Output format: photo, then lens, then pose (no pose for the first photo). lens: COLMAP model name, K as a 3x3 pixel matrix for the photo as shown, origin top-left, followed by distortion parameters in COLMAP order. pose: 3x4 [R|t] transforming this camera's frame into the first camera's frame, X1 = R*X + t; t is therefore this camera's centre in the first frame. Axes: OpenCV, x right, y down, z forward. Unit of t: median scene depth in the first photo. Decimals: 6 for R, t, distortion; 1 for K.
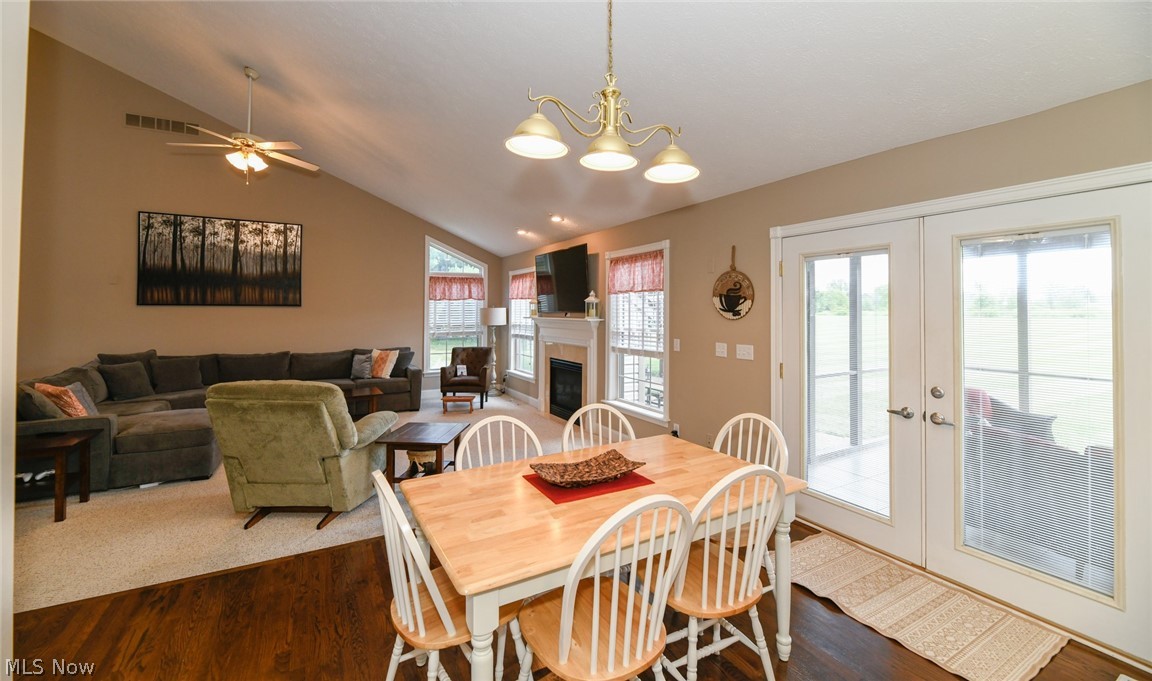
lens RADIAL K [[463.0, 0, 576.0], [0, 463.0, 304.0], [0, 0, 1]] dist [-0.000632, -0.000069]
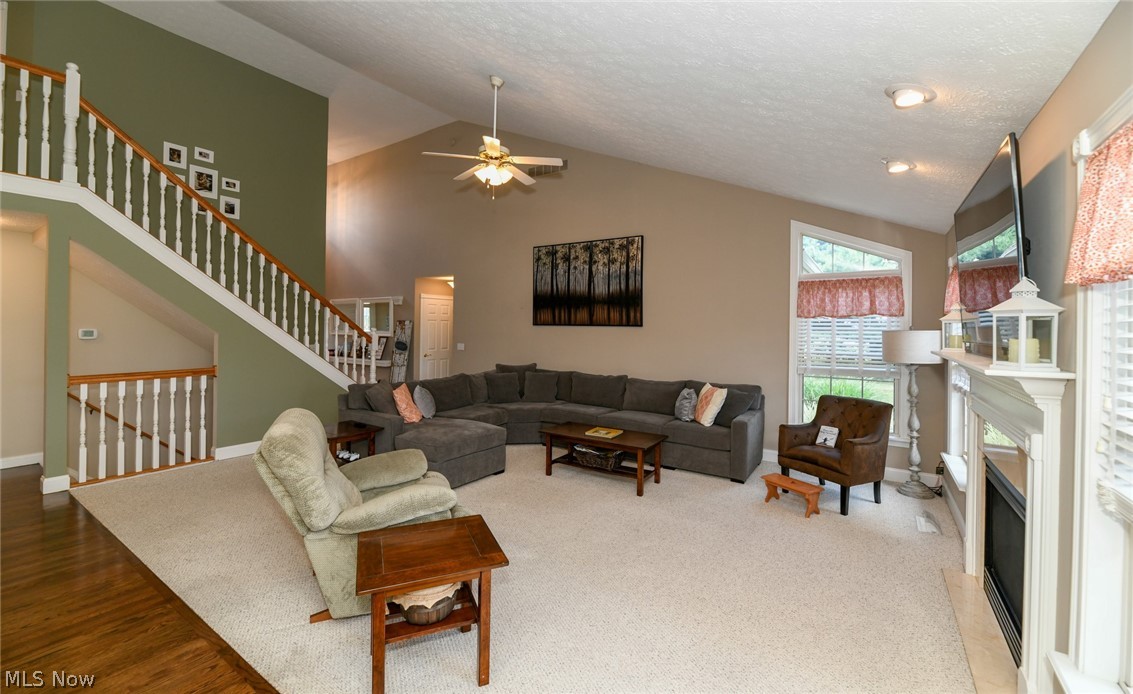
lens RADIAL K [[460.5, 0, 566.6], [0, 460.5, 322.0], [0, 0, 1]] dist [-0.008721, -0.000011]
pose [[0.448001, -0.006304, -0.894011, 0.140283], [0.002160, 0.999980, -0.005969, 0.000871], [0.894031, 0.000743, 0.448005, 0.480584]]
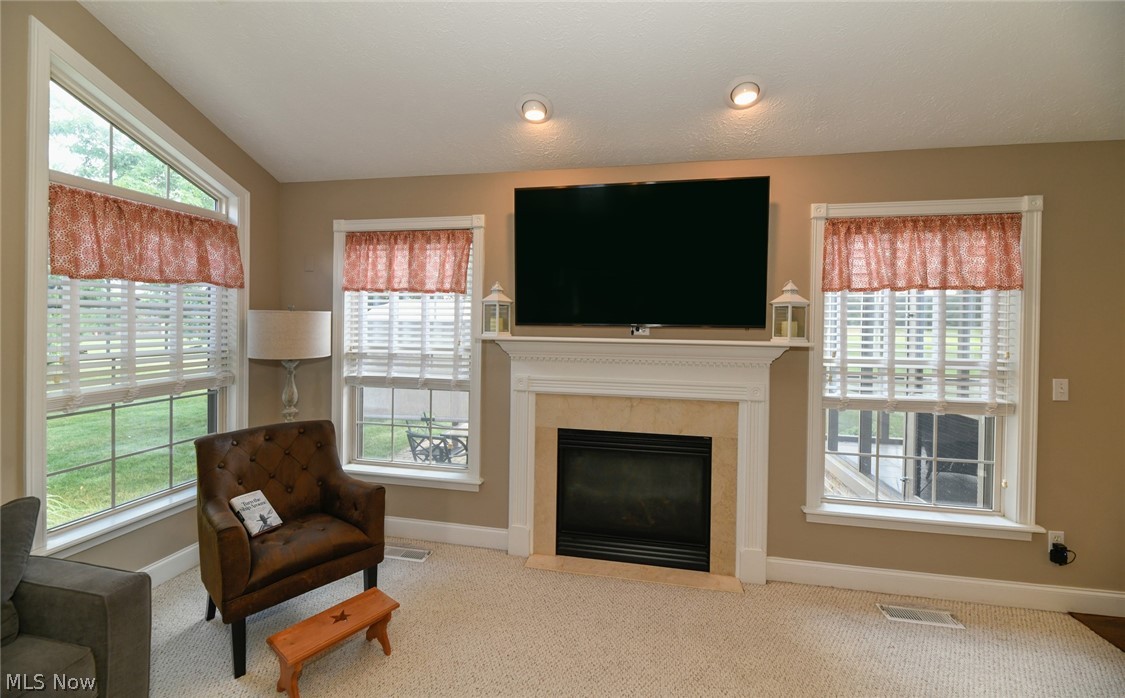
lens RADIAL K [[474.0, 0, 562.1], [0, 474.0, 327.9], [0, 0, 1]] dist [0.016684, 0.000114]
pose [[0.649898, -0.005199, 0.760003, -0.393108], [-0.022500, 0.999407, 0.026078, 0.008552], [-0.759688, -0.034048, 0.649396, 0.698707]]
